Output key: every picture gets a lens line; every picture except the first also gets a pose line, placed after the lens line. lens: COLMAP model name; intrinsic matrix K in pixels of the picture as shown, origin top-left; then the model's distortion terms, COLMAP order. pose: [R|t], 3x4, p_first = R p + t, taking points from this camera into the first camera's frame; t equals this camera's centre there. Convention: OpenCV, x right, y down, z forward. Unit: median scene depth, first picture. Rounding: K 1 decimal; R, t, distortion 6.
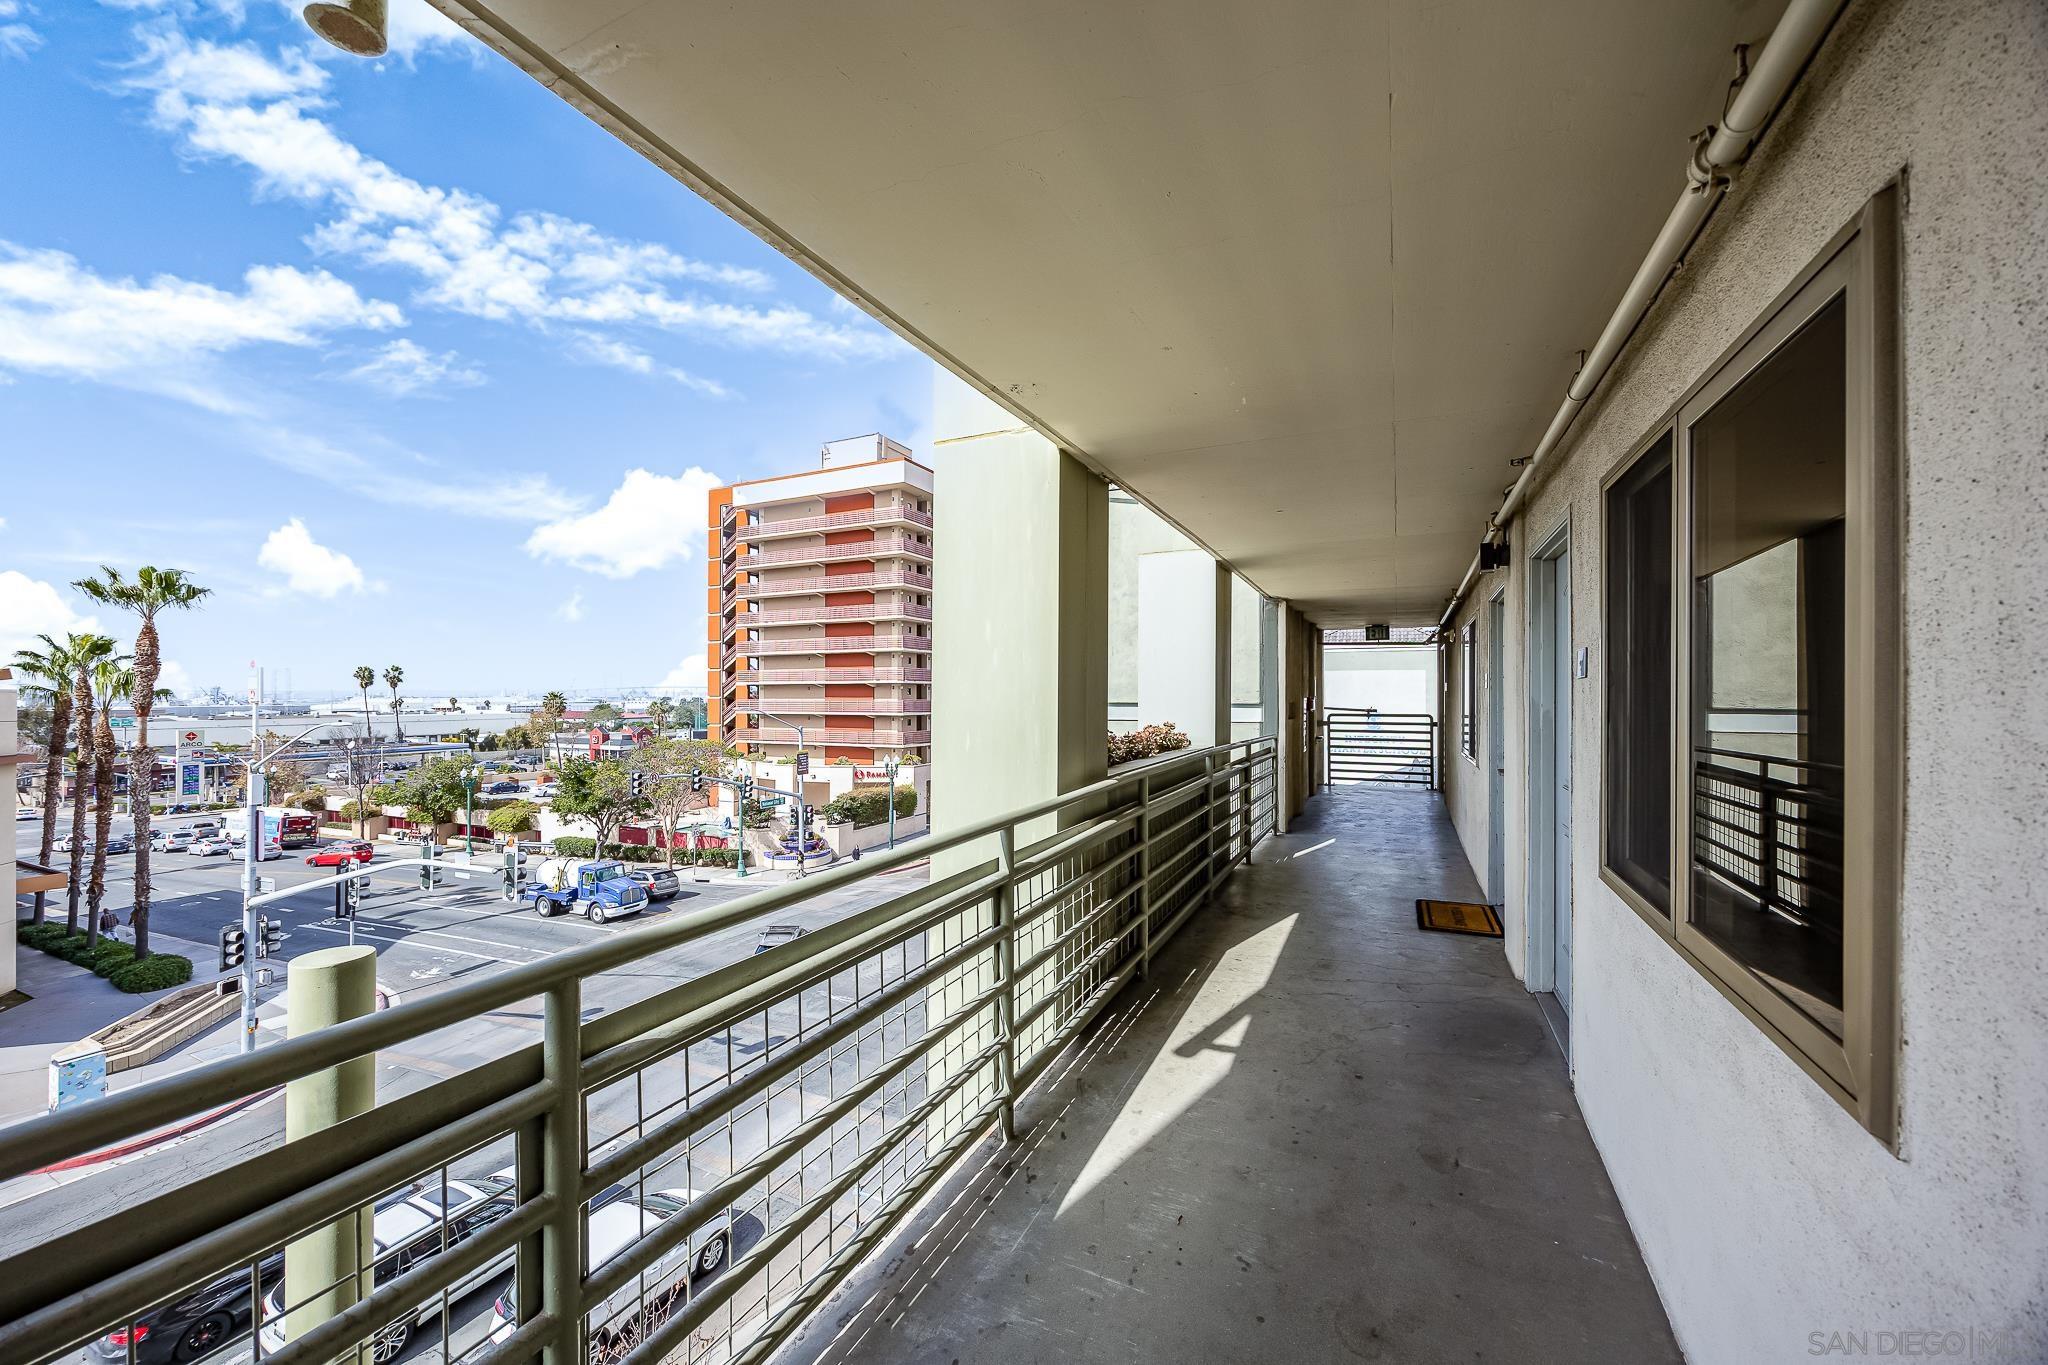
lens RADIAL K [[786.2, 0, 1023.6], [0, 786.2, 707.1], [0, 0, 1]] dist [-0.001052, -0.000296]
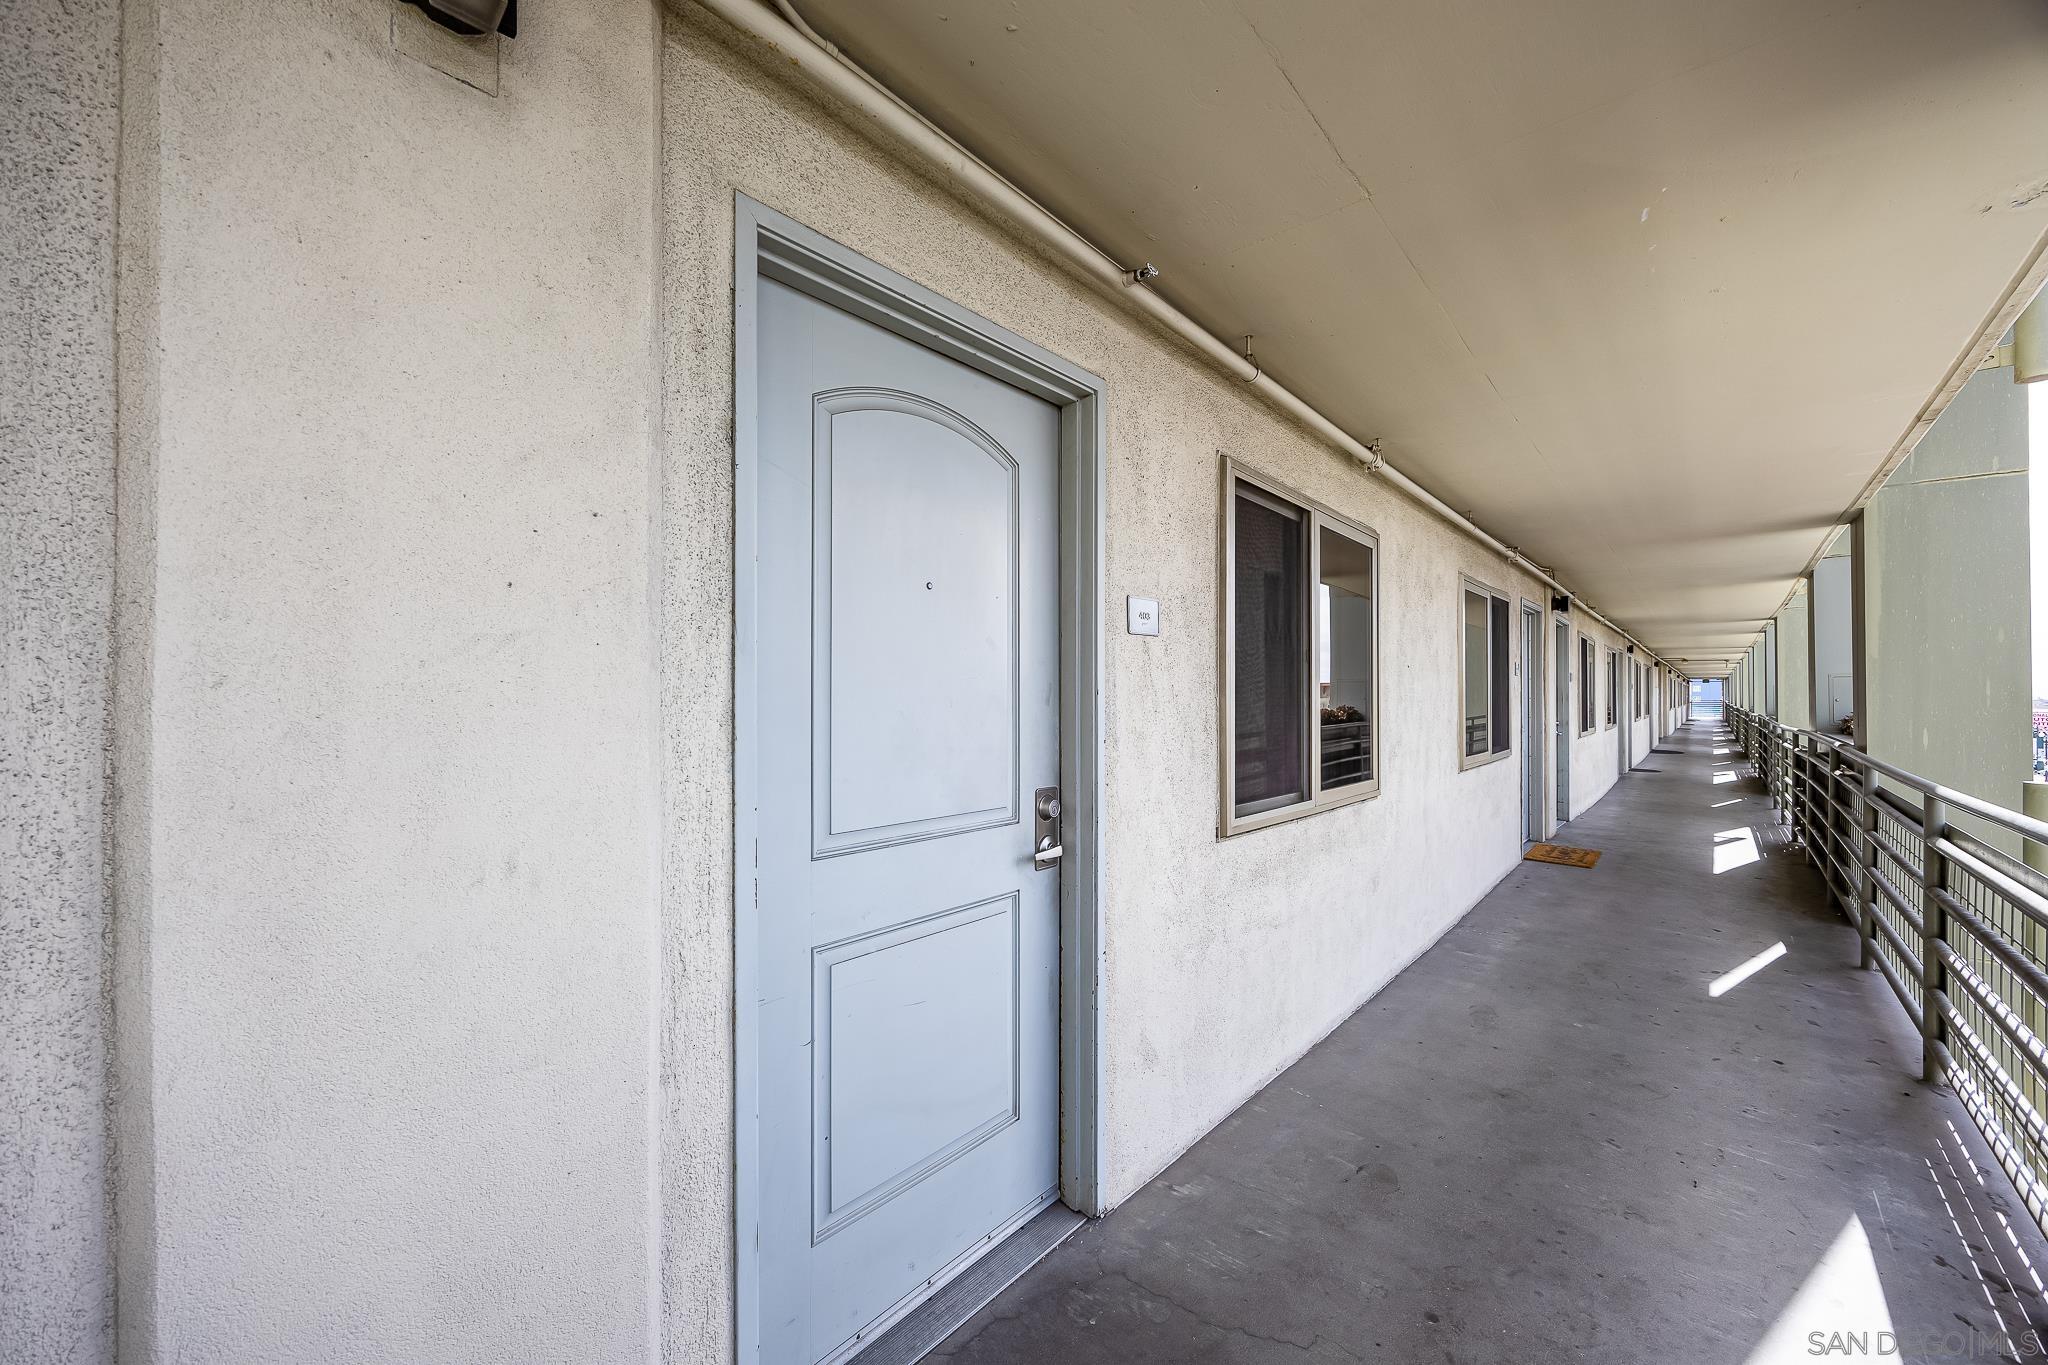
lens RADIAL K [[773.7, 0, 1024.9], [0, 773.7, 686.7], [0, 0, 1]] dist [-0.002459, -0.000175]
pose [[-0.960179, -0.004588, 0.279348, 0.488466], [-0.002700, 0.999971, 0.007141, 0.007556], [-0.279372, 0.006102, -0.960163, 1.421609]]
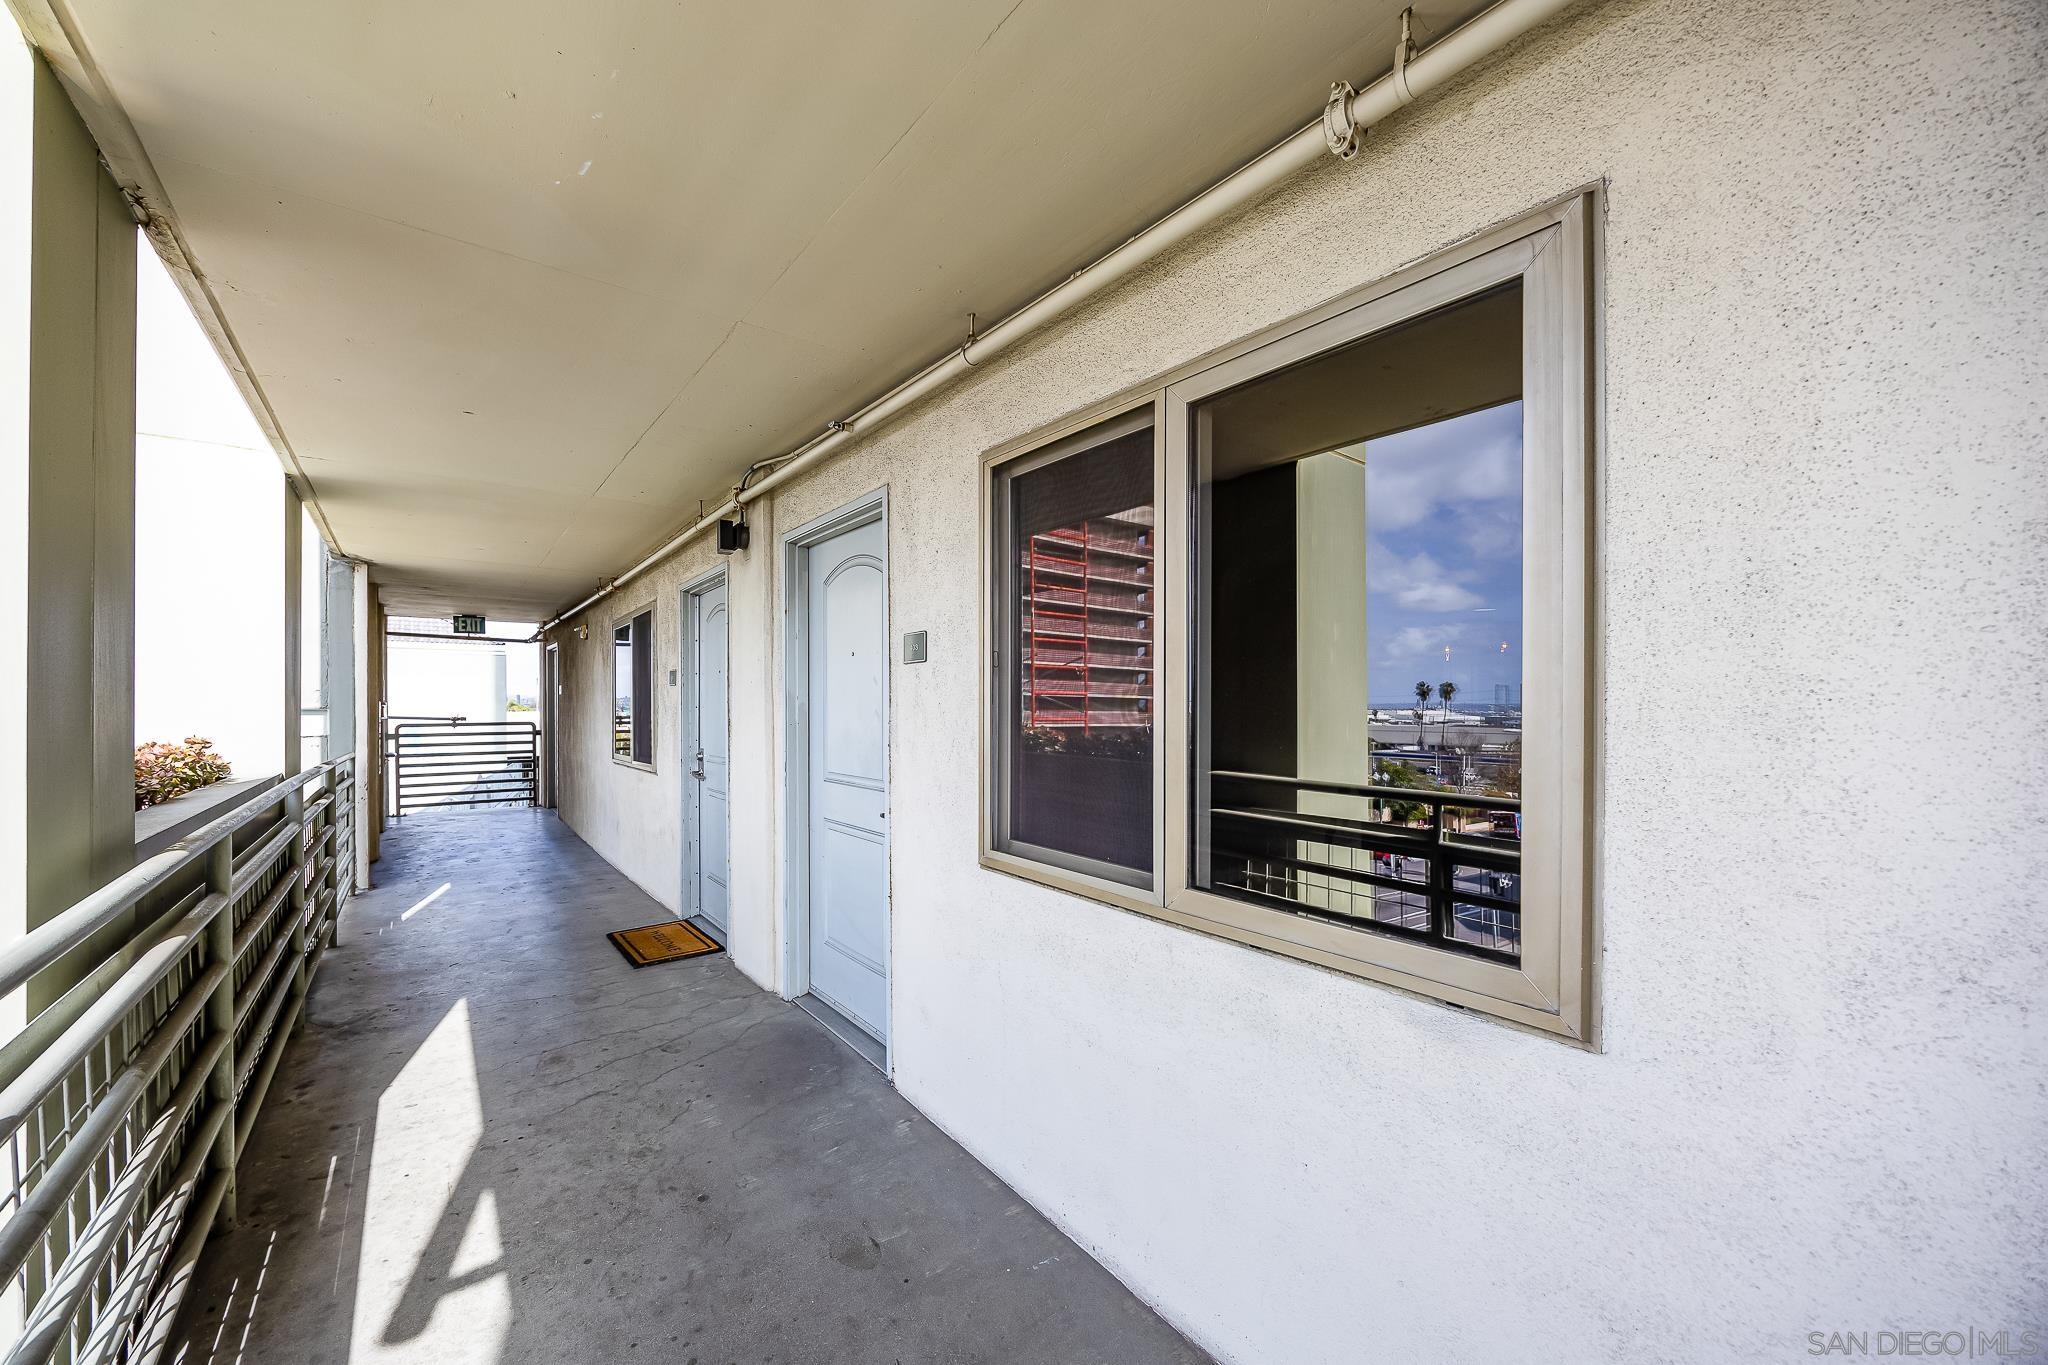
lens RADIAL K [[786.2, 0, 1023.6], [0, 786.2, 707.1], [0, 0, 1]] dist [-0.001052, -0.000296]
pose [[0.453698, -0.007871, 0.891121, -0.076643], [0.019655, 0.999806, -0.001176, 0.016864], [-0.890939, 0.018048, 0.453765, 0.344226]]
